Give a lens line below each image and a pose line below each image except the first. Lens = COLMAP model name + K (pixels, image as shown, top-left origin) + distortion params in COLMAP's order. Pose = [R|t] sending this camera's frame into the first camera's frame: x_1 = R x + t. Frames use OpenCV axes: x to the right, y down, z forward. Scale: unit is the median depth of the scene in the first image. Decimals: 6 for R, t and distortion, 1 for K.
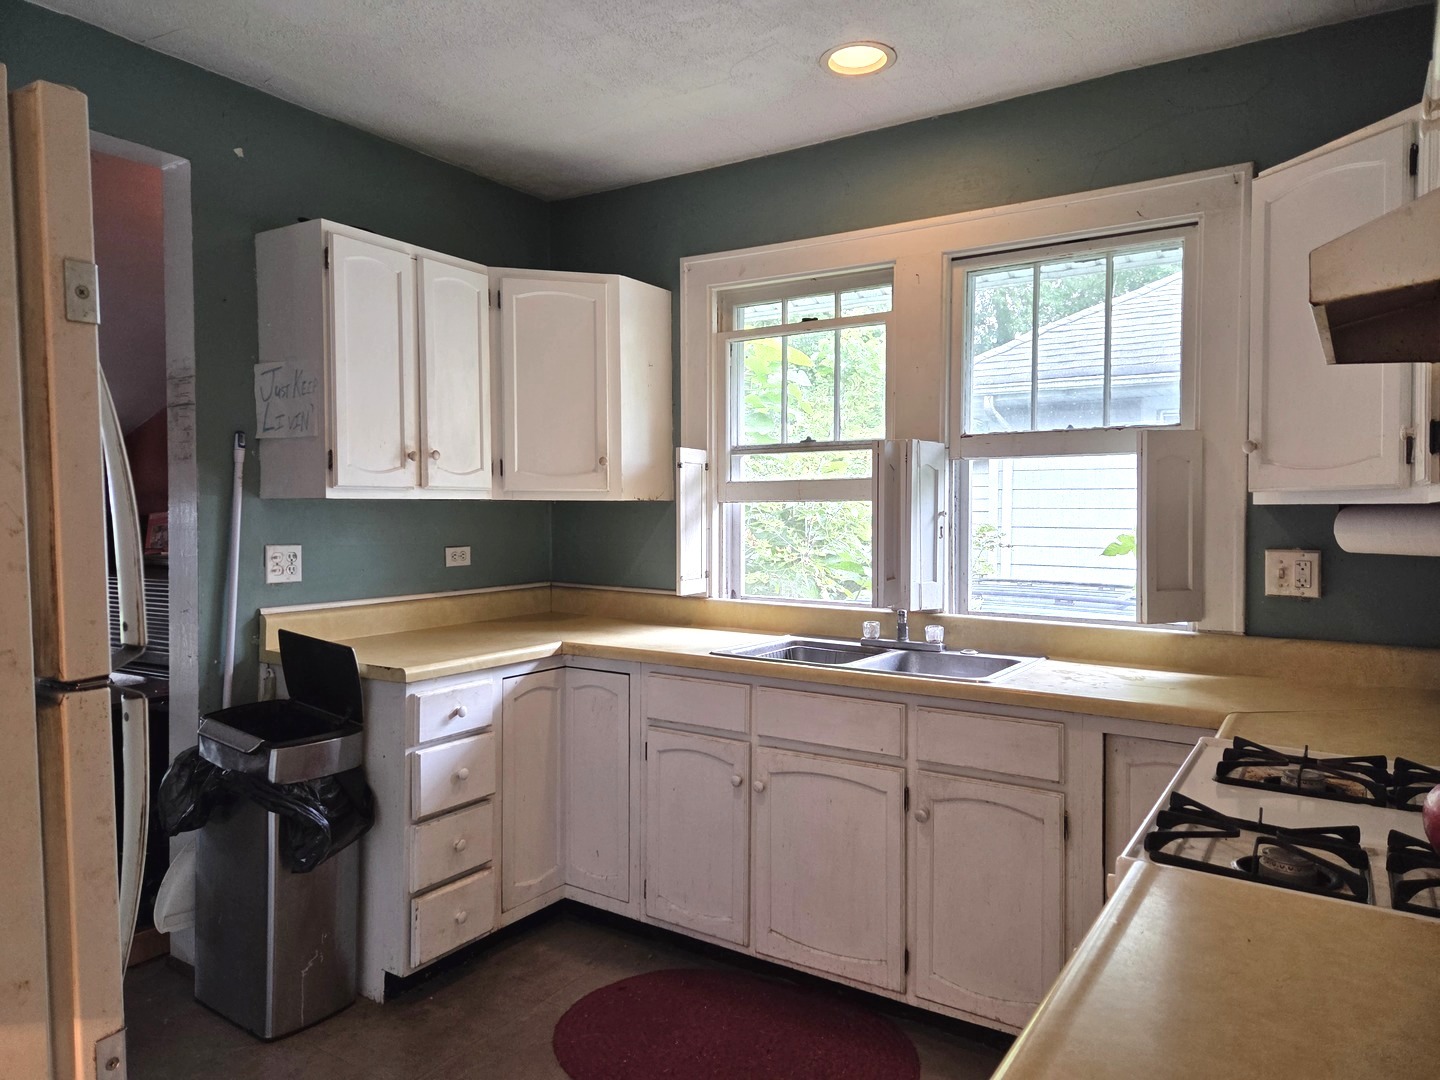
lens RADIAL K [[942.6, 0, 720.0], [0, 942.6, 540.0], [0, 0, 1]] dist [0.002967, -0.000267]
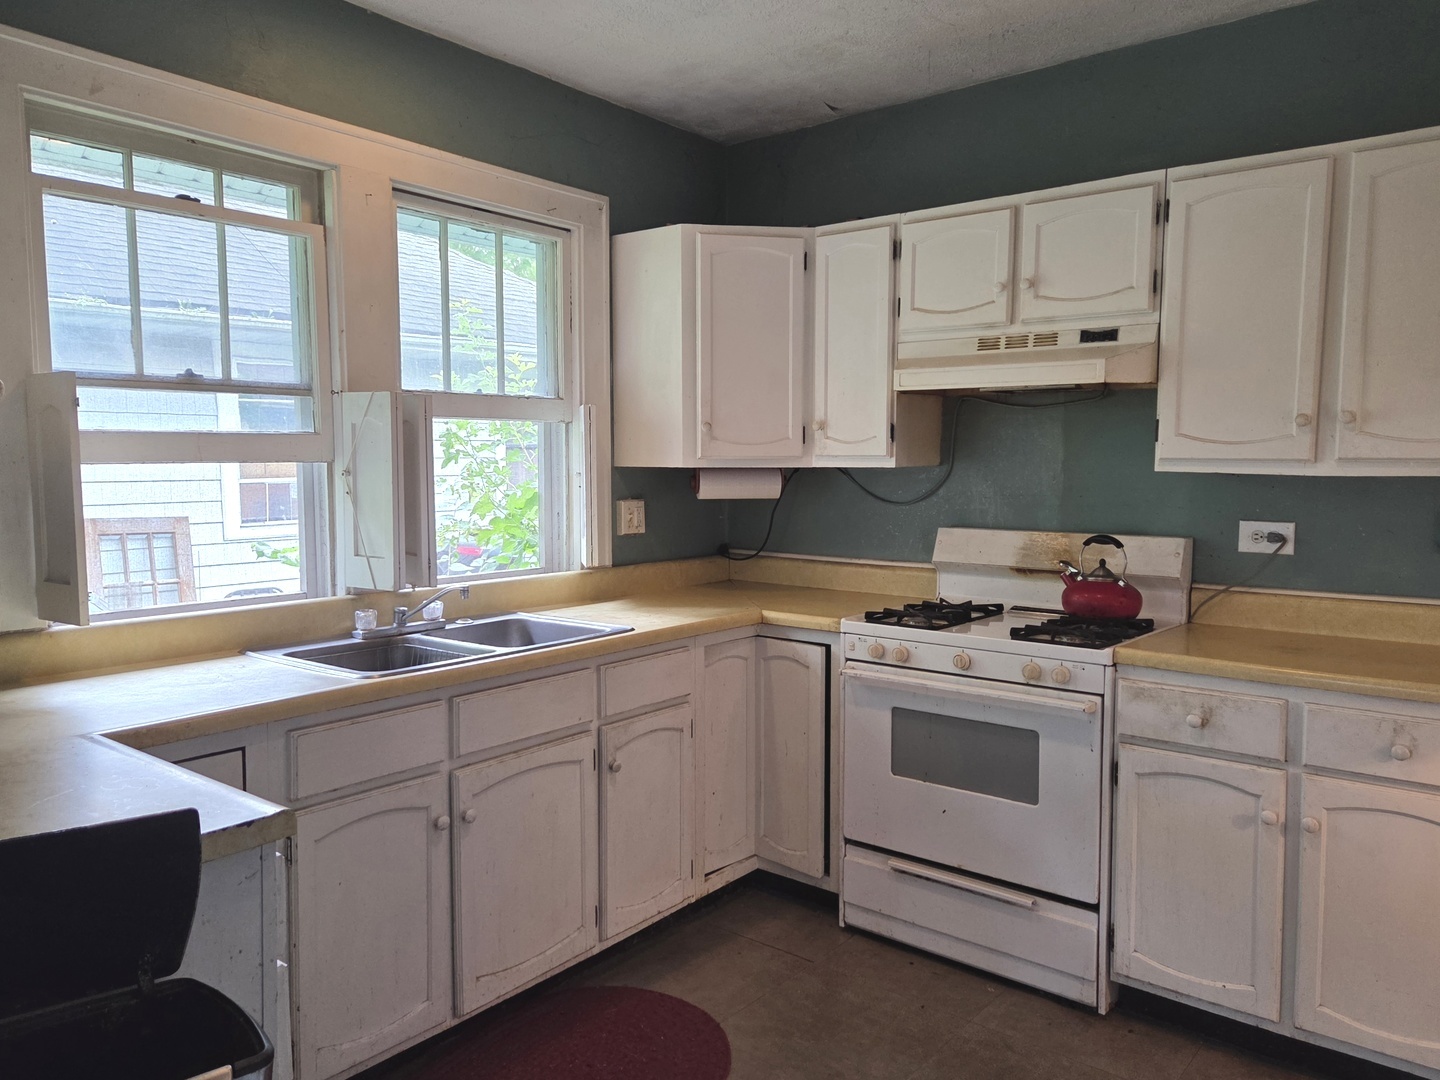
lens RADIAL K [[1058.5, 0, 720.0], [0, 1058.5, 540.0], [0, 0, 1]] dist [0.001428, 0.000510]
pose [[0.089460, -0.080669, 0.992718, -0.710032], [0.025703, 0.996570, 0.078666, -0.038727], [-0.995659, 0.018478, 0.091226, 0.587295]]
